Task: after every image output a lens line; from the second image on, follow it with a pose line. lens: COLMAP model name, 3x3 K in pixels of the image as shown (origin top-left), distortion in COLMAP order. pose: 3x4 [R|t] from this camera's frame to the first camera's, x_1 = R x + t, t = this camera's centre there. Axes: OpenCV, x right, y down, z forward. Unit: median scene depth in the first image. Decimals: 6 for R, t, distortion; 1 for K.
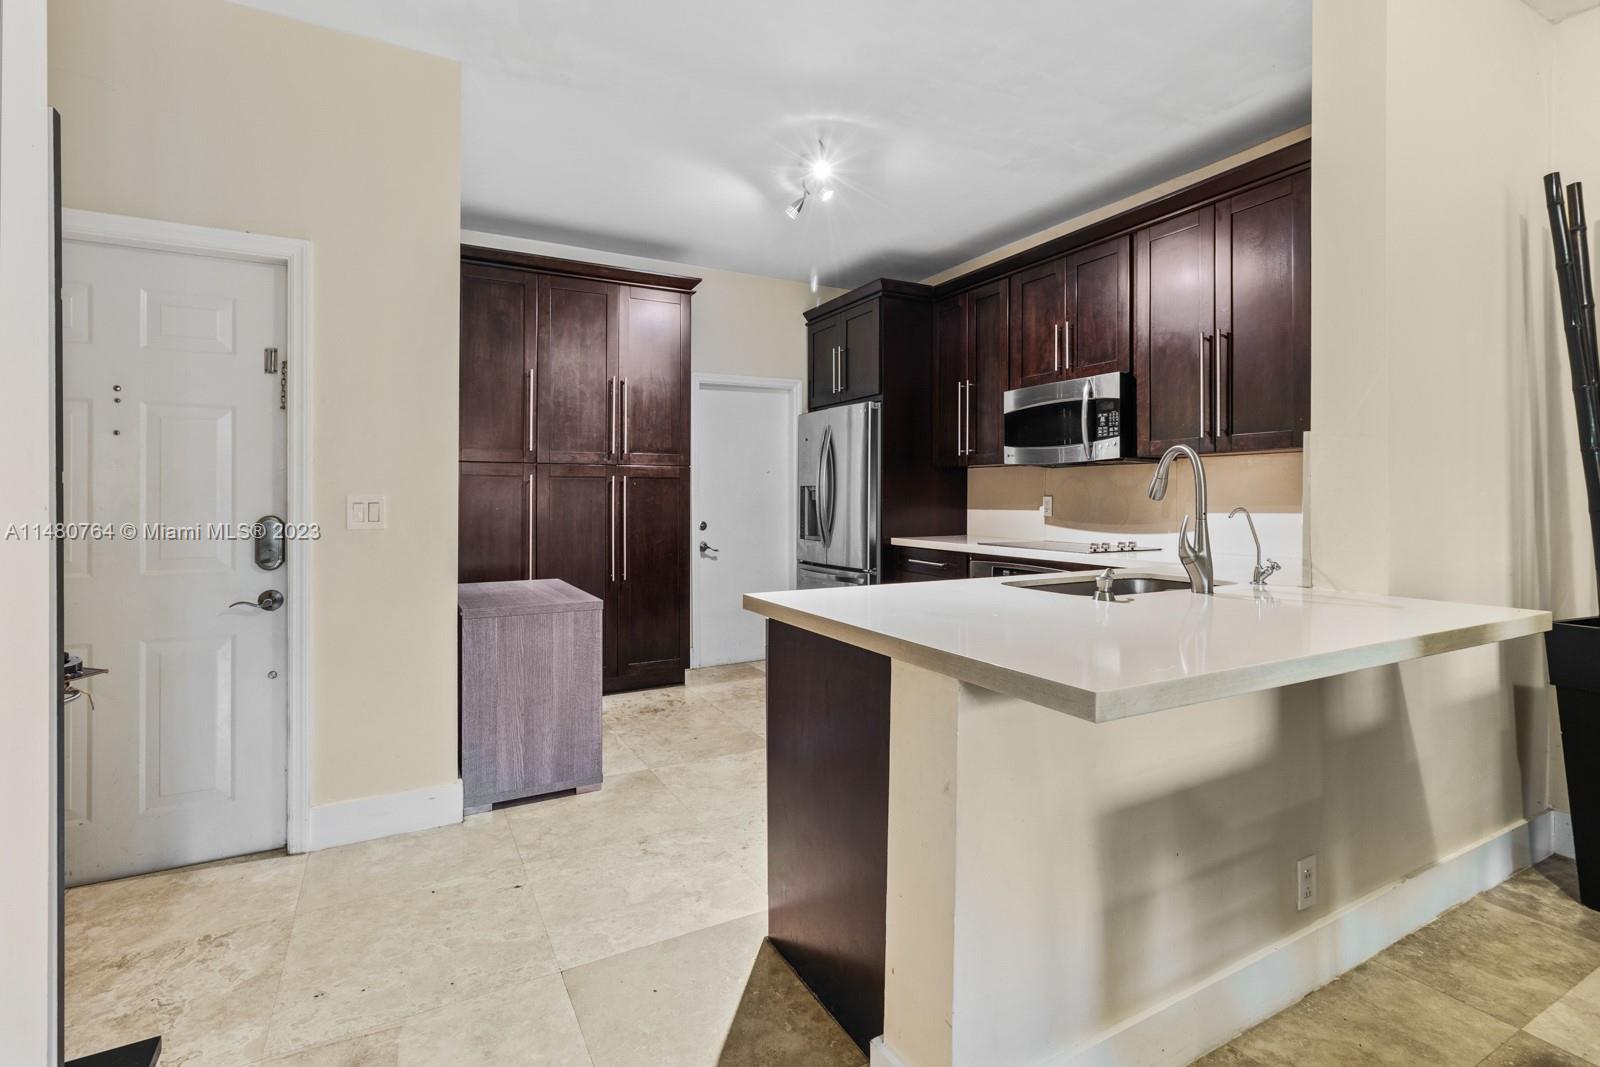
lens RADIAL K [[743.4, 0, 798.8], [0, 743.4, 505.1], [0, 0, 1]] dist [0.003991, 0.000403]
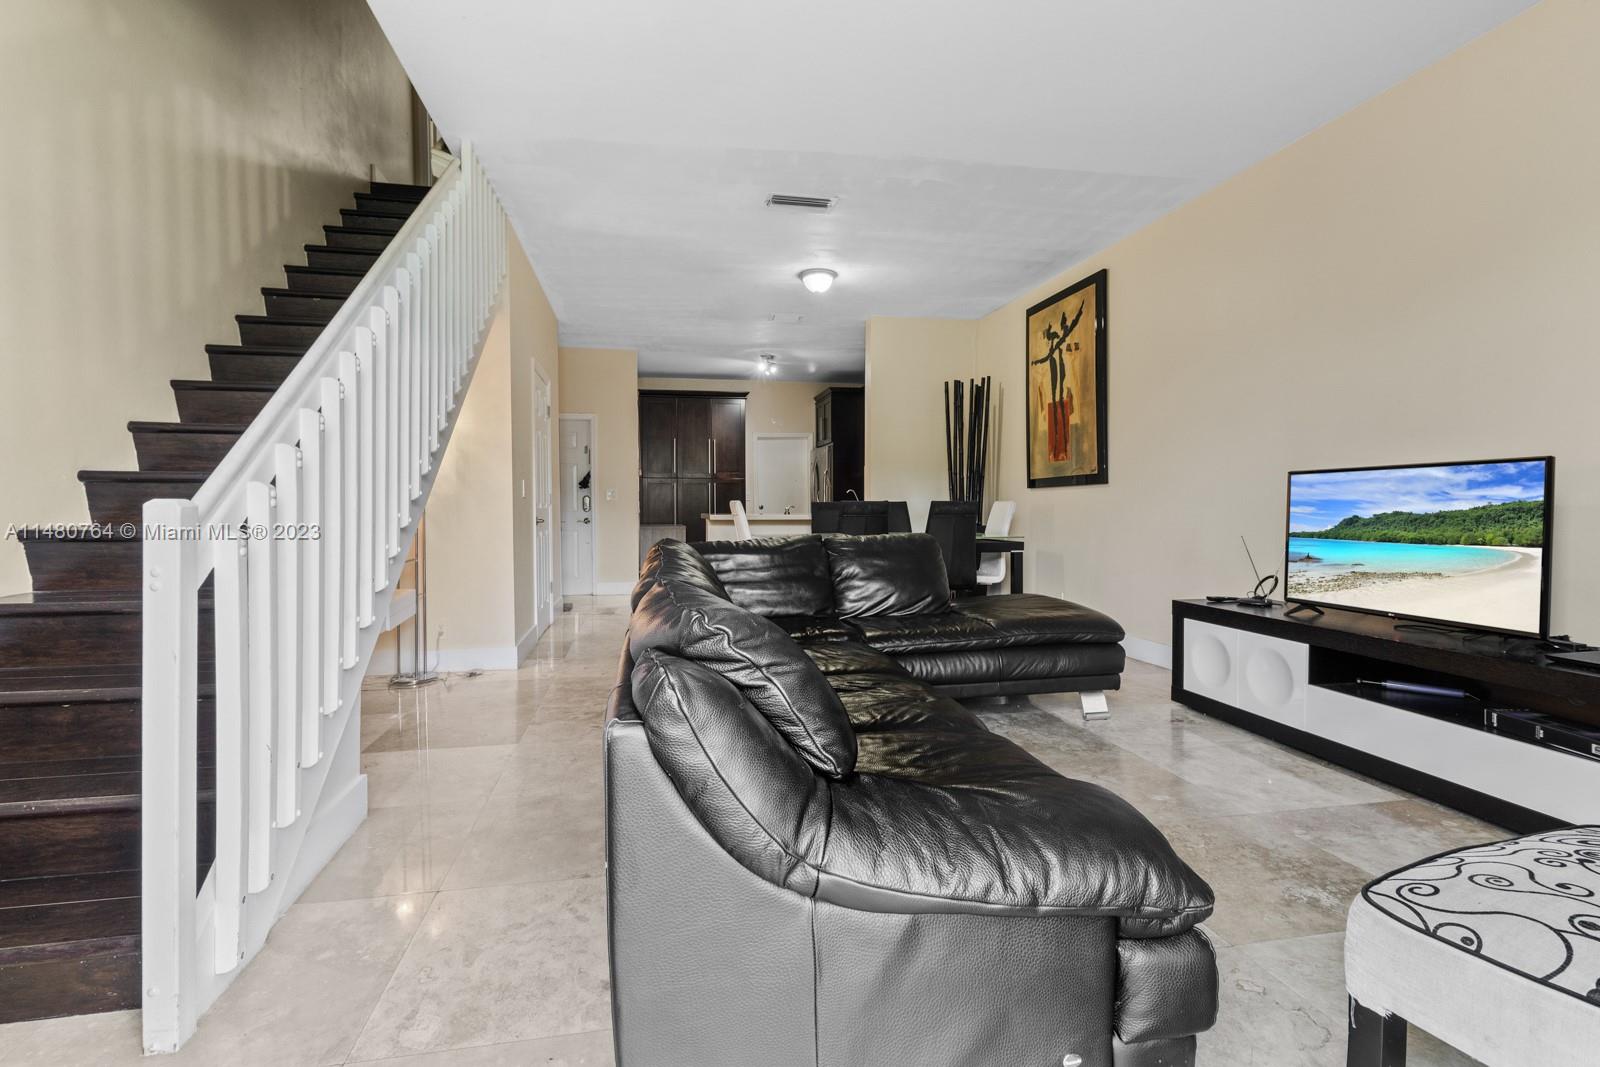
lens RADIAL K [[743.4, 0, 798.8], [0, 743.4, 505.1], [0, 0, 1]] dist [0.003991, 0.000403]
pose [[0.979498, 0.000688, -0.201453, 0.420847], [-0.004580, 0.999812, -0.018854, 0.053141], [0.201402, 0.019390, 0.979317, -0.971638]]
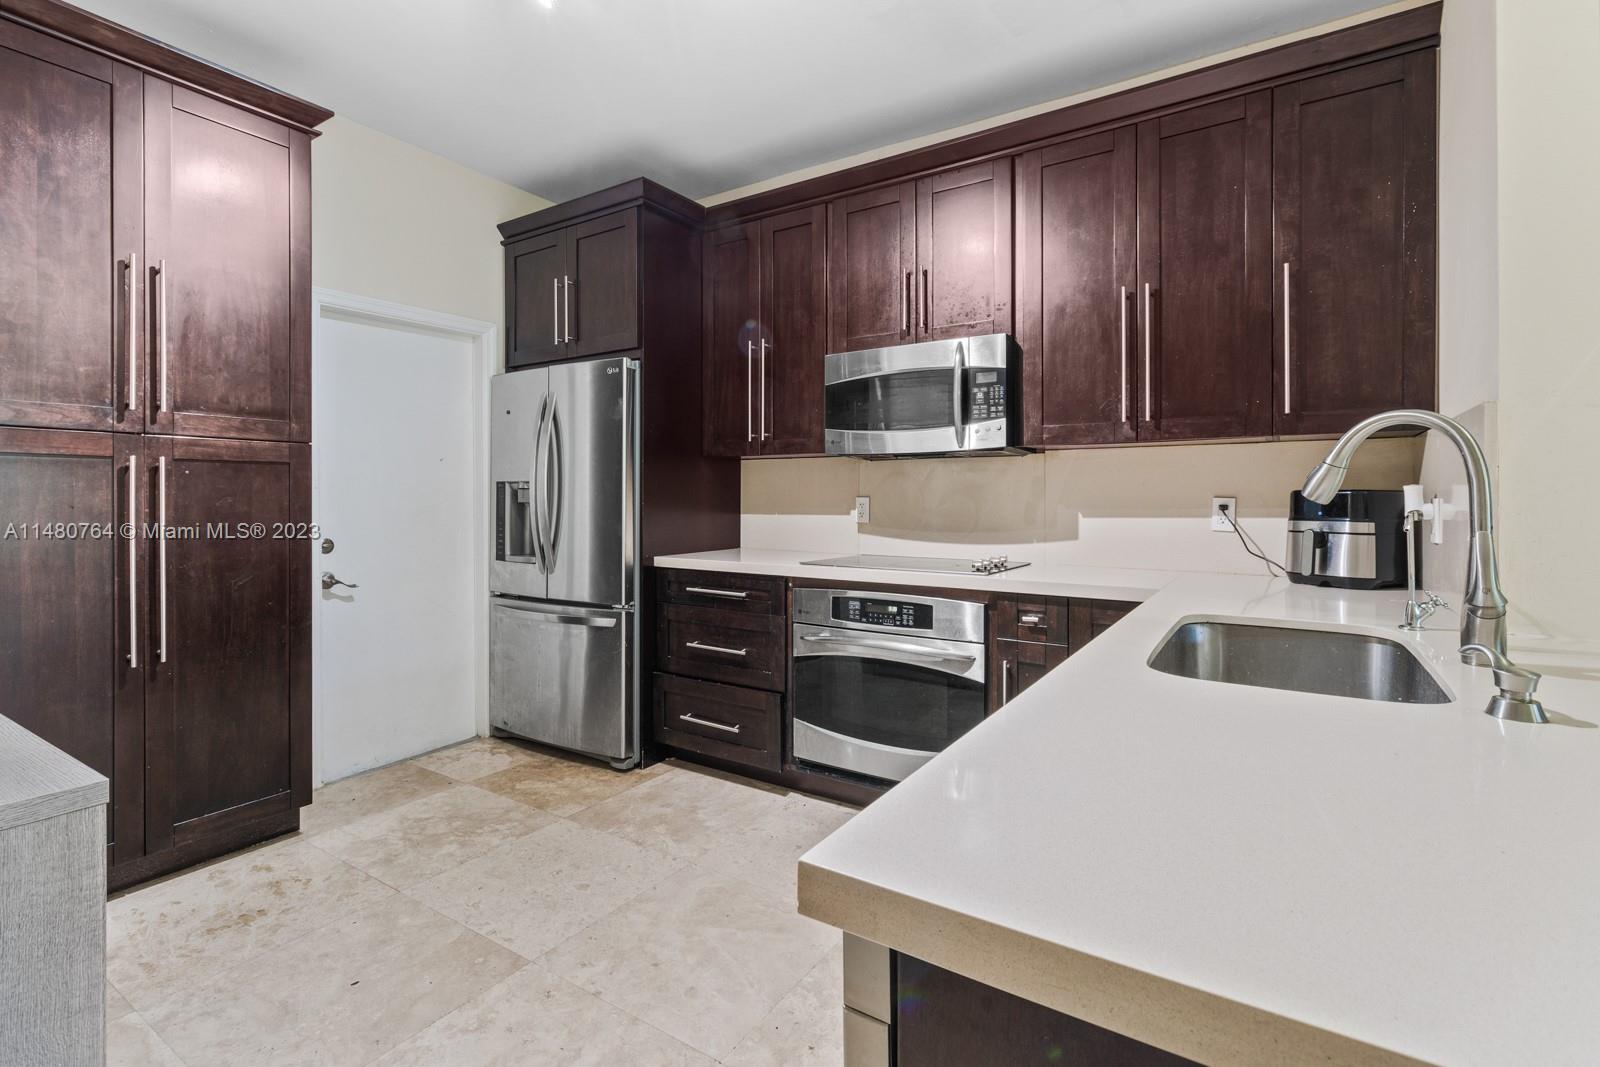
lens RADIAL K [[743.4, 0, 798.8], [0, 743.4, 505.1], [0, 0, 1]] dist [0.003991, 0.000403]
pose [[0.881176, -0.004871, 0.472764, -0.089962], [0.005362, 0.999986, 0.000309, -0.003915], [-0.472759, 0.002263, 0.881189, 0.339545]]
